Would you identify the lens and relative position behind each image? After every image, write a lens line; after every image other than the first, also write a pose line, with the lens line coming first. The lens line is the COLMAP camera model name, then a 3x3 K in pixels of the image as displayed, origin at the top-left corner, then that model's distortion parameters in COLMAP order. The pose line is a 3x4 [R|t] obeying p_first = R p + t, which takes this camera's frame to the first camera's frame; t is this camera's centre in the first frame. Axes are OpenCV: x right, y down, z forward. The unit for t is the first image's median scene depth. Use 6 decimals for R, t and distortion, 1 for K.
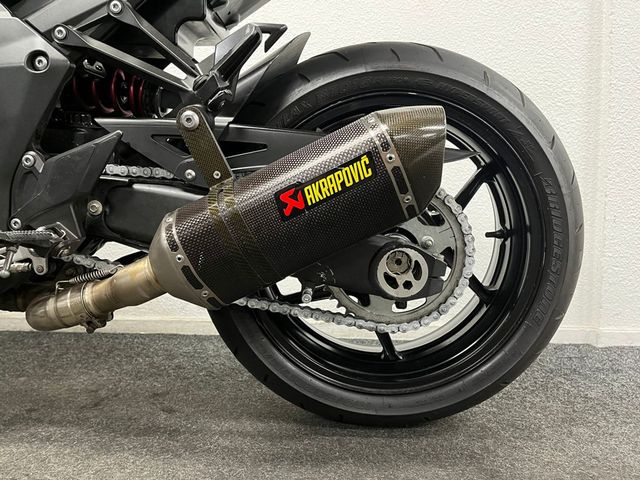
lens RADIAL K [[480.4, 0, 318.2], [0, 480.4, 234.1], [0, 0, 1]] dist [0.056626, -0.071623]
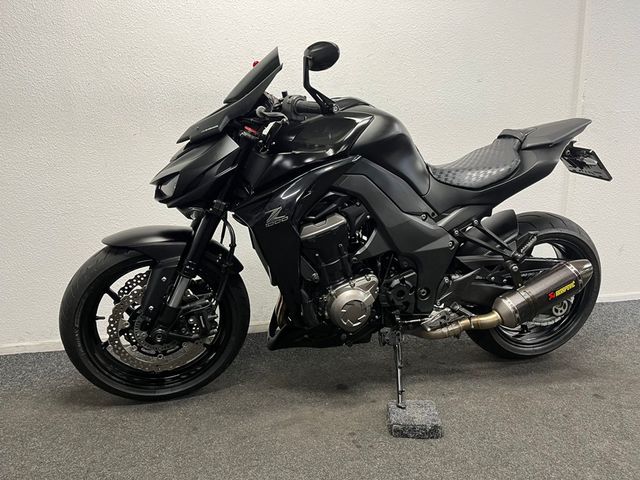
lens RADIAL K [[480.4, 0, 323.8], [0, 480.4, 238.8], [0, 0, 1]] dist [0.056626, -0.071623]
pose [[0.960804, -0.060659, 0.270509, -1.789037], [0.020999, 0.988889, 0.147164, -0.720584], [-0.276431, -0.135715, 0.951403, -1.206859]]
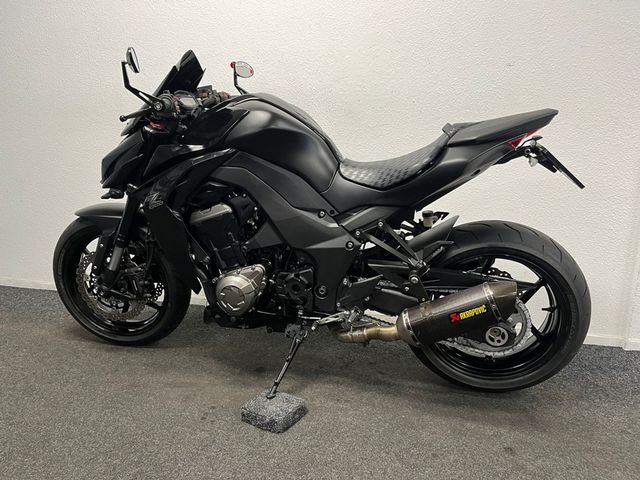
lens RADIAL K [[480.4, 0, 318.8], [0, 480.4, 238.4], [0, 0, 1]] dist [0.056626, -0.071623]
pose [[0.979450, 0.040773, -0.197523, -0.219436], [-0.009263, 0.987413, 0.157889, -0.716259], [0.201475, -0.152814, 0.967500, -1.331487]]
